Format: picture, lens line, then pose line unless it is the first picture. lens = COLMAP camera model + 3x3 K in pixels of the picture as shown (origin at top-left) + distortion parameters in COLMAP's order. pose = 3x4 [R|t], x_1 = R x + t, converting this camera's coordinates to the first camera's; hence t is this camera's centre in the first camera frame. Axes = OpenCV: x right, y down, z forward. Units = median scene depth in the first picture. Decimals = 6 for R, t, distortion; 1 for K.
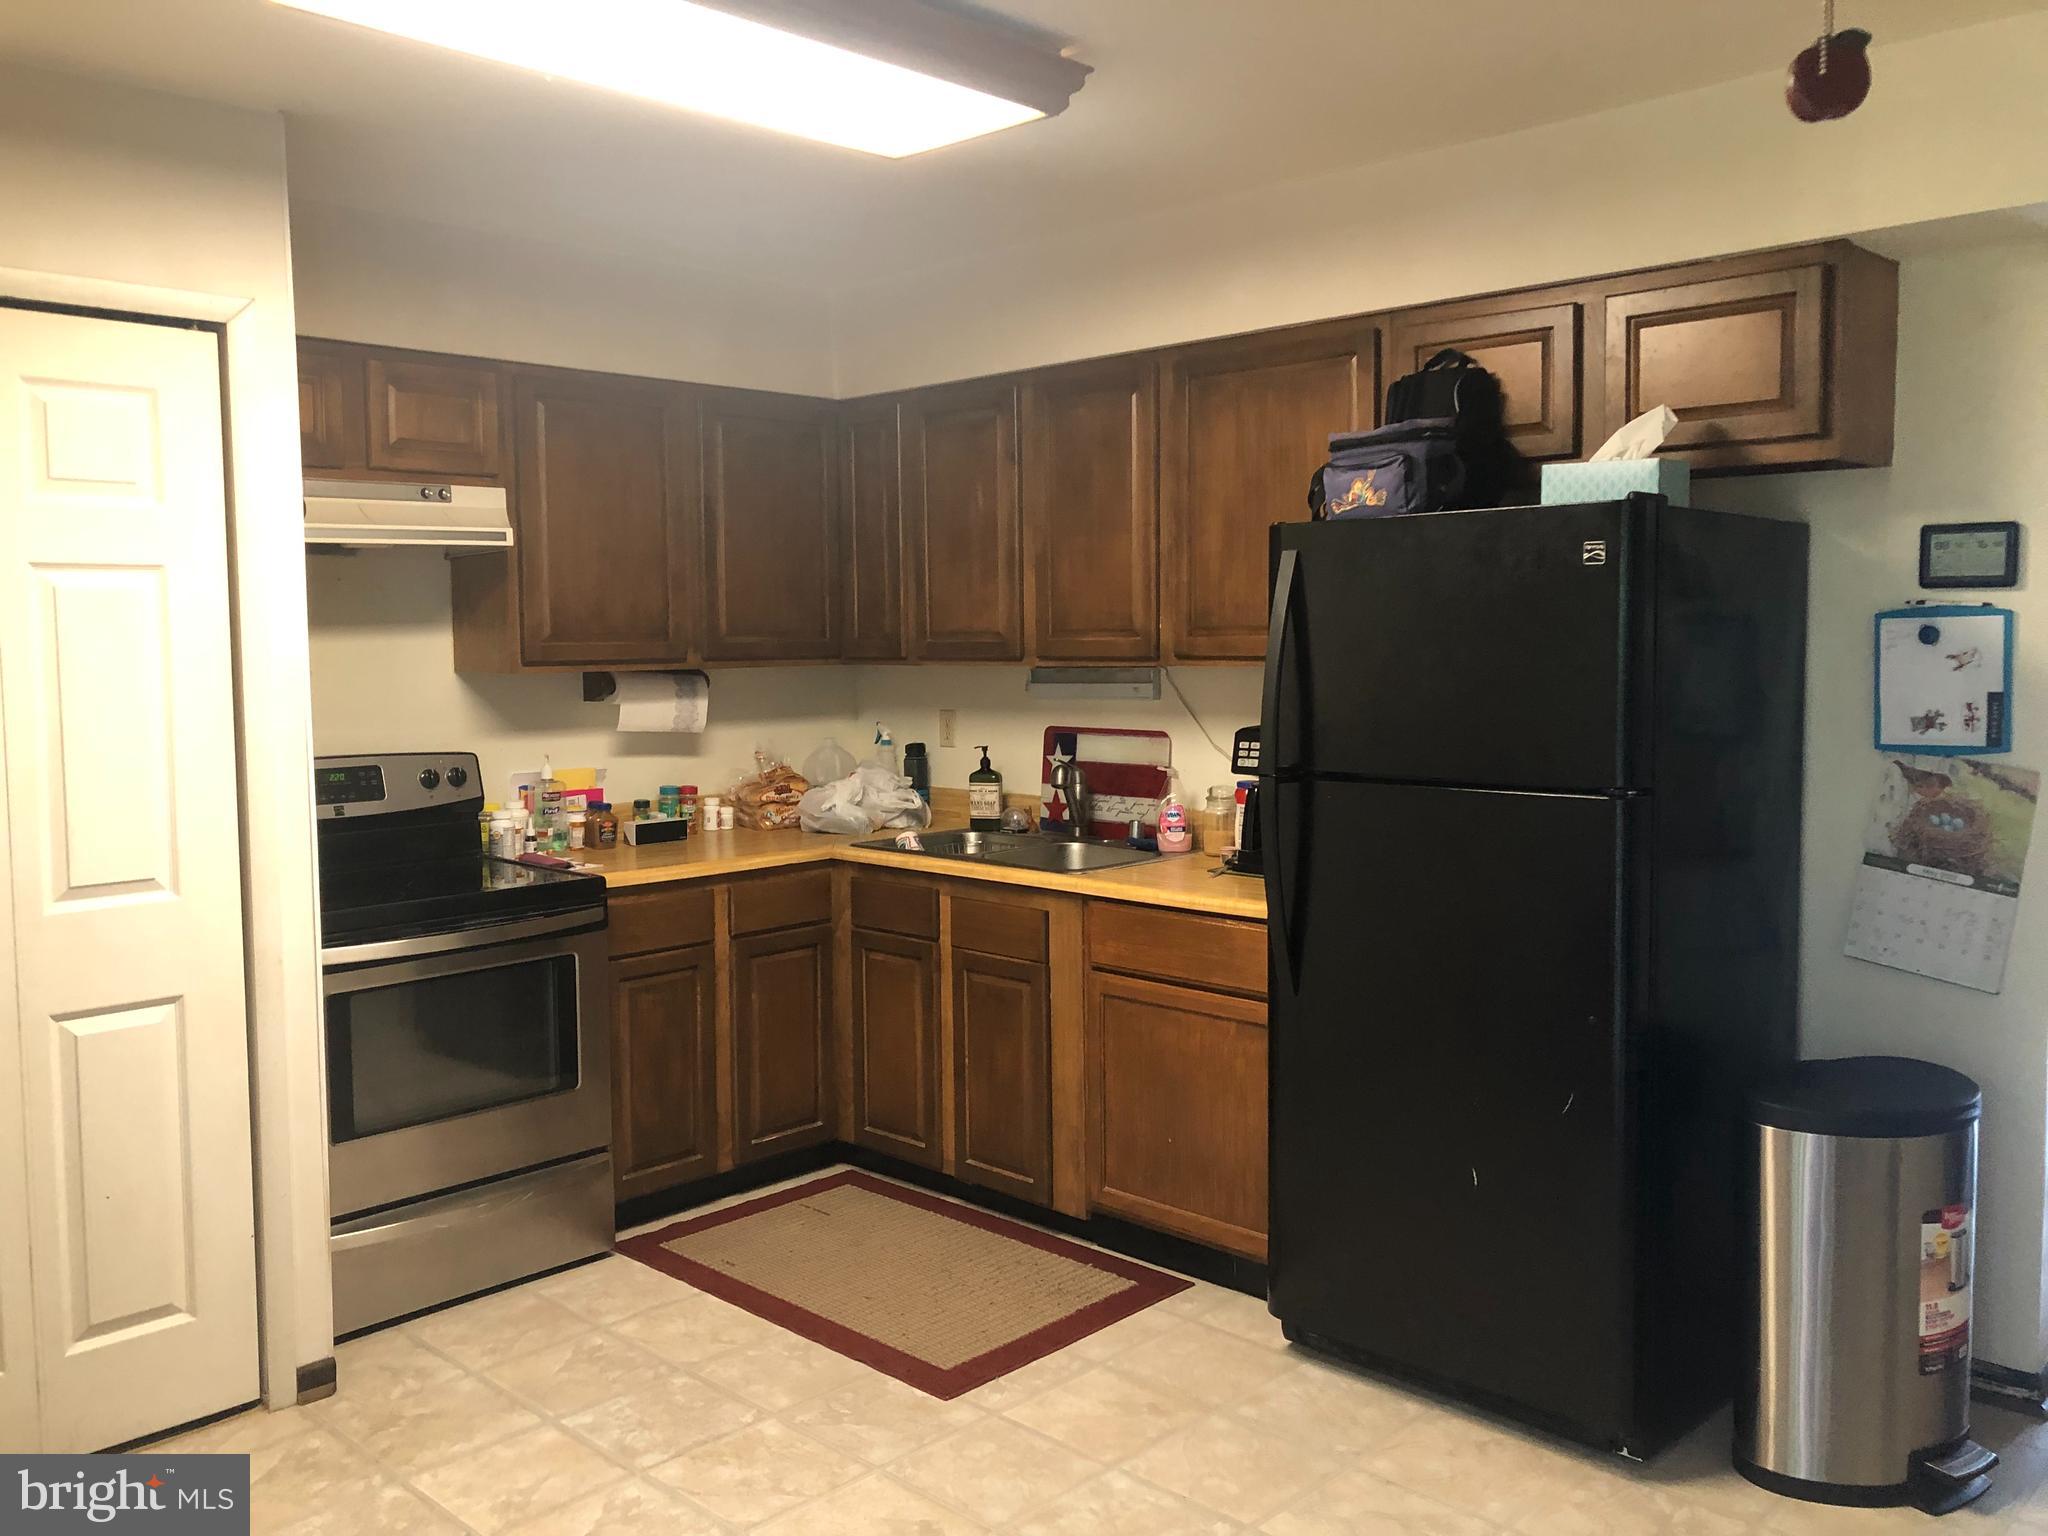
lens RADIAL K [[1690.1, 0, 1024.0], [0, 1690.1, 768.0], [0, 0, 1]] dist [0.055922, 0.002137]
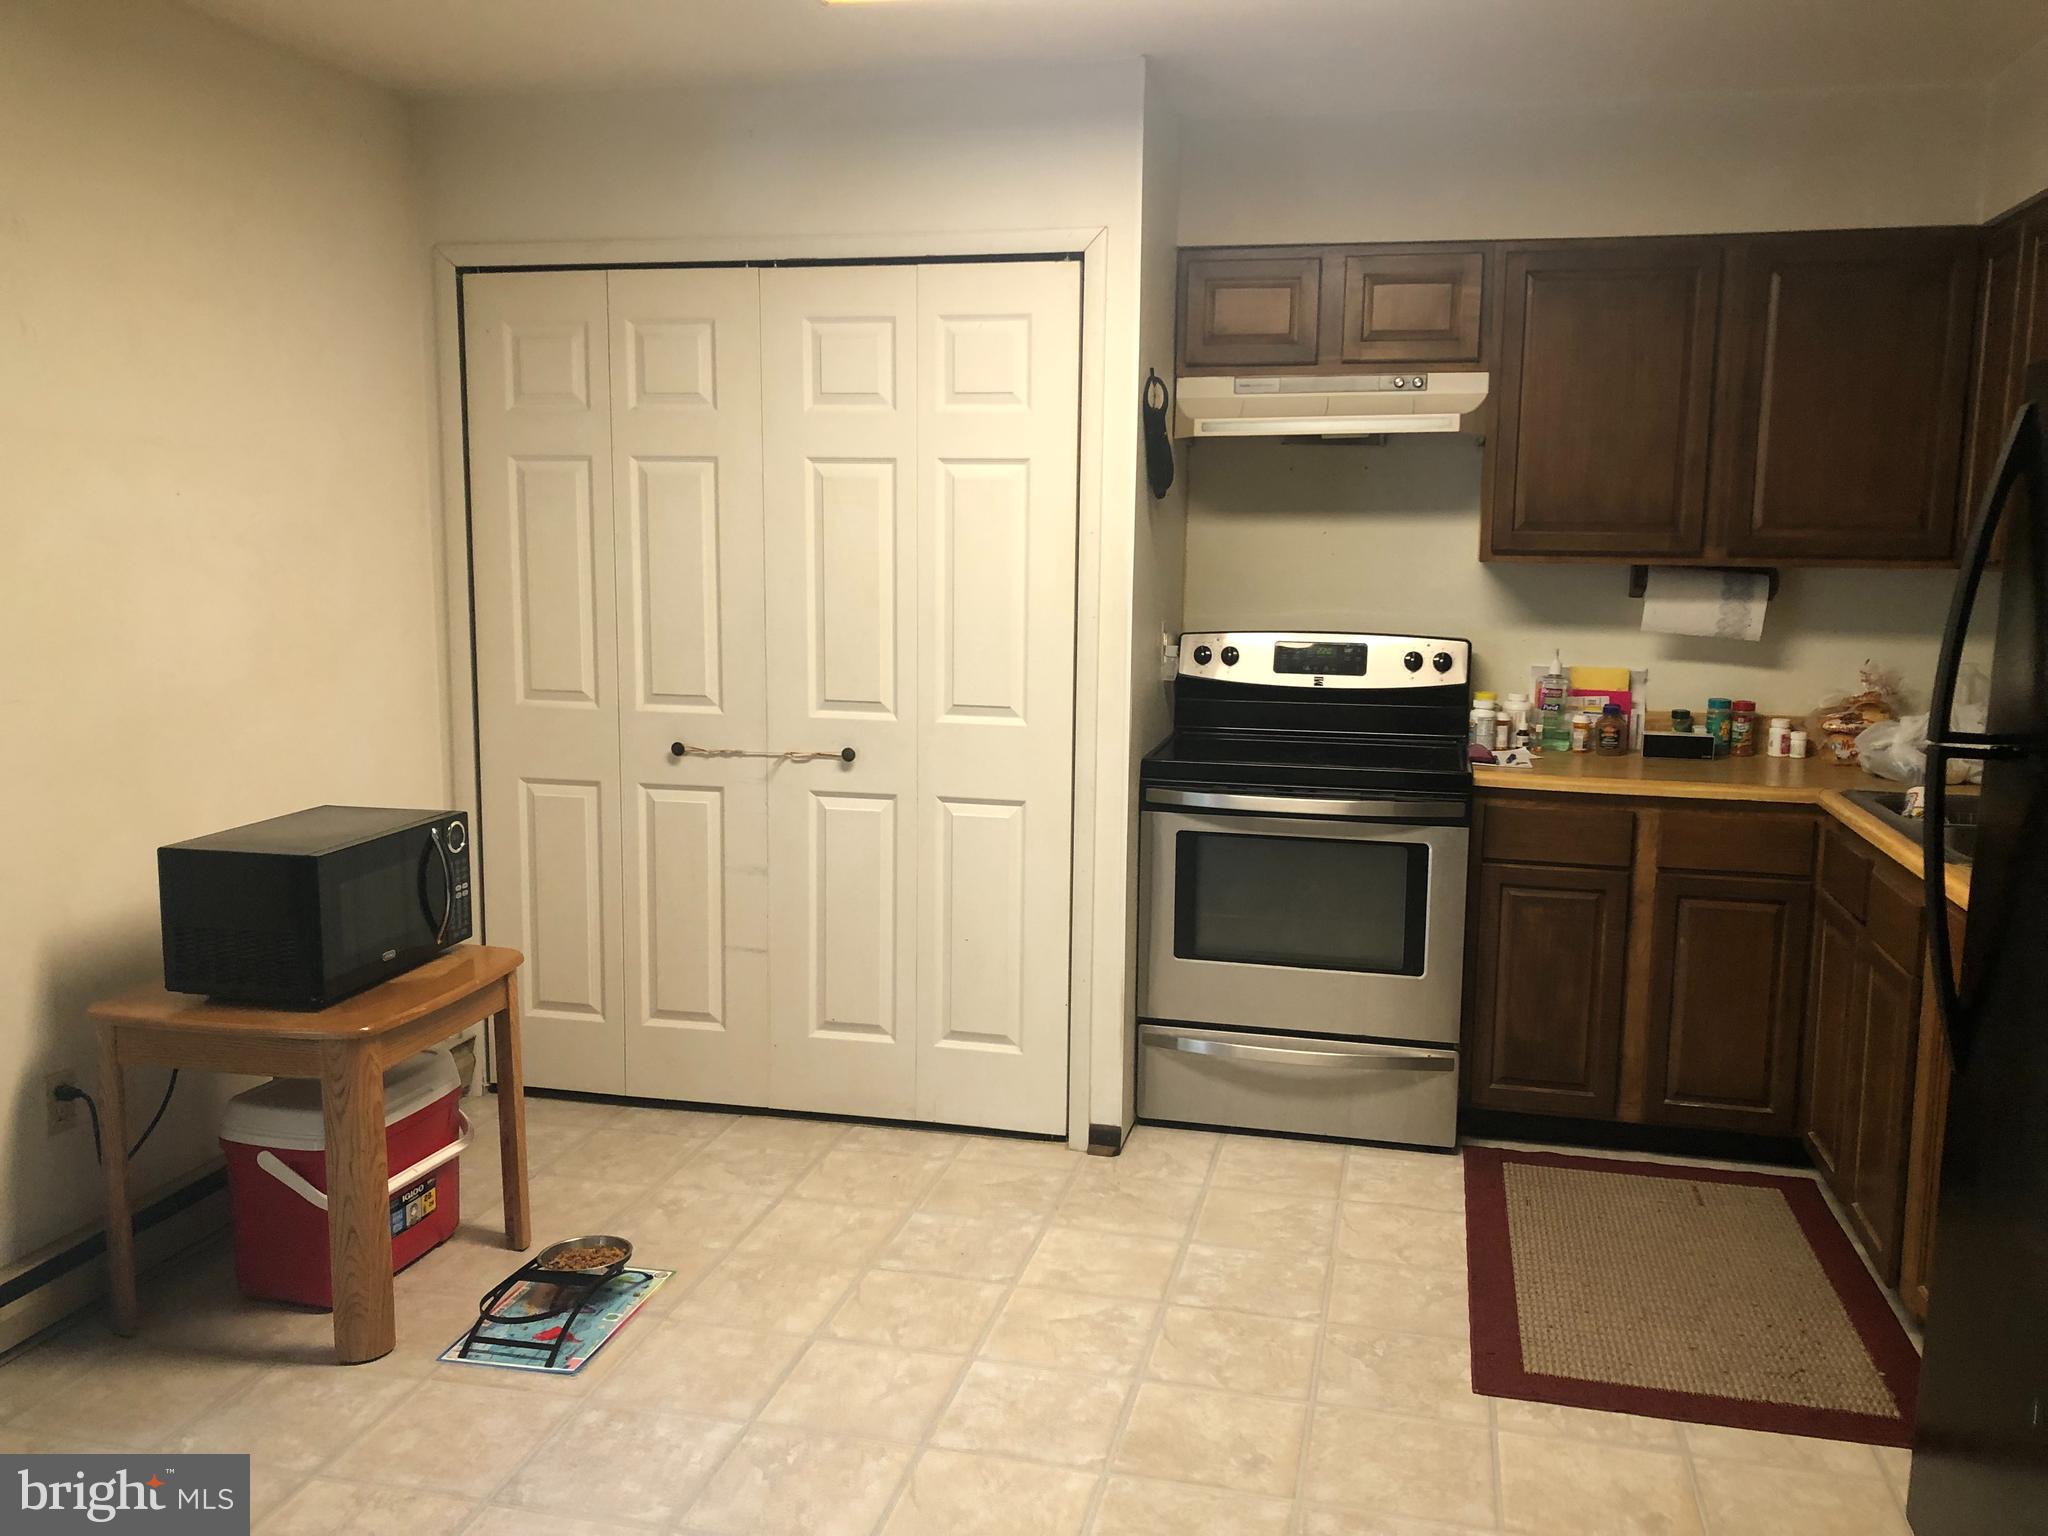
lens RADIAL K [[1692.5, 0, 1024.0], [0, 1692.5, 768.0], [0, 0, 1]] dist [0.006782, -0.000733]
pose [[0.517820, 0.140587, -0.843859, 0.420507], [-0.090517, 0.989871, 0.109369, -0.020748], [0.850687, 0.019750, 0.525301, 0.262057]]
